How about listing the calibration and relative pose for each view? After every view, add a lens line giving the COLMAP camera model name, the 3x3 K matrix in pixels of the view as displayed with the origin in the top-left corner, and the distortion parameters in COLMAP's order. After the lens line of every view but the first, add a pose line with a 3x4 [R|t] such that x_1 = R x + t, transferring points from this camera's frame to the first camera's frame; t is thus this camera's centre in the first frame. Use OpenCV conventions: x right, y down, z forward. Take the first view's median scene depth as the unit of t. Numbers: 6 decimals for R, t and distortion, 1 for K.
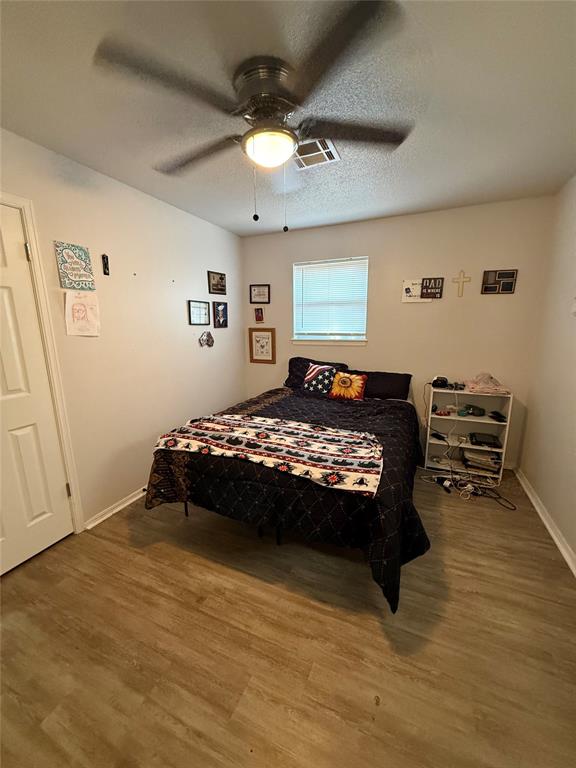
lens RADIAL K [[306.7, 0, 286.5], [0, 306.7, 383.9], [0, 0, 1]] dist [-0.000081, 0.000137]
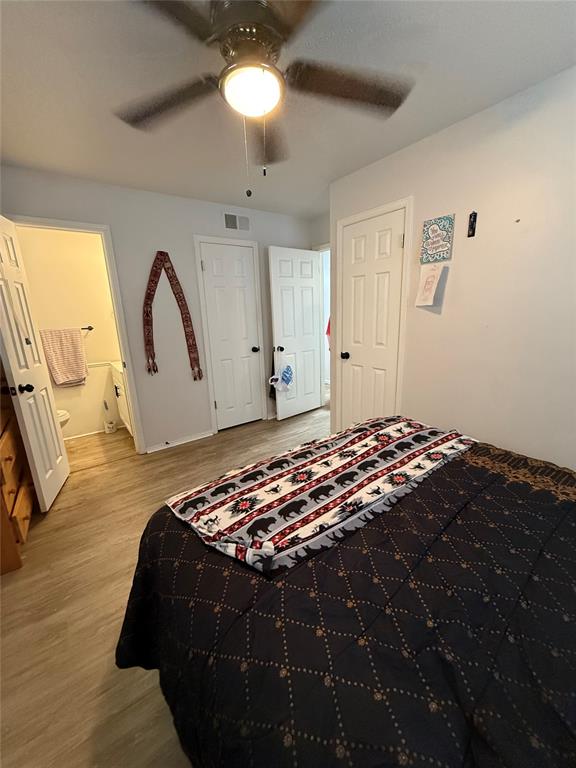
lens RADIAL K [[306.7, 0, 286.5], [0, 306.7, 383.9], [0, 0, 1]] dist [-0.000081, 0.000137]
pose [[-0.486489, 0.235585, -0.841325, 0.566318], [-0.130738, 0.932488, 0.336710, -0.211993], [0.863850, 0.273799, -0.422845, 1.153268]]
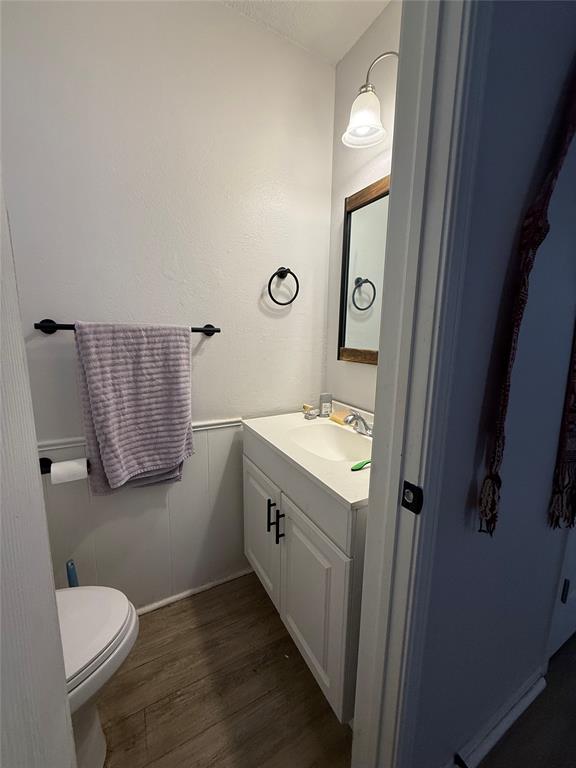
lens RADIAL K [[306.7, 0, 286.5], [0, 306.7, 383.9], [0, 0, 1]] dist [-0.000081, 0.000137]
pose [[-0.611828, 0.139847, -0.778530, 0.396294], [-0.163035, 0.940817, 0.297124, -0.115605], [0.774006, 0.308717, -0.552818, 0.778041]]
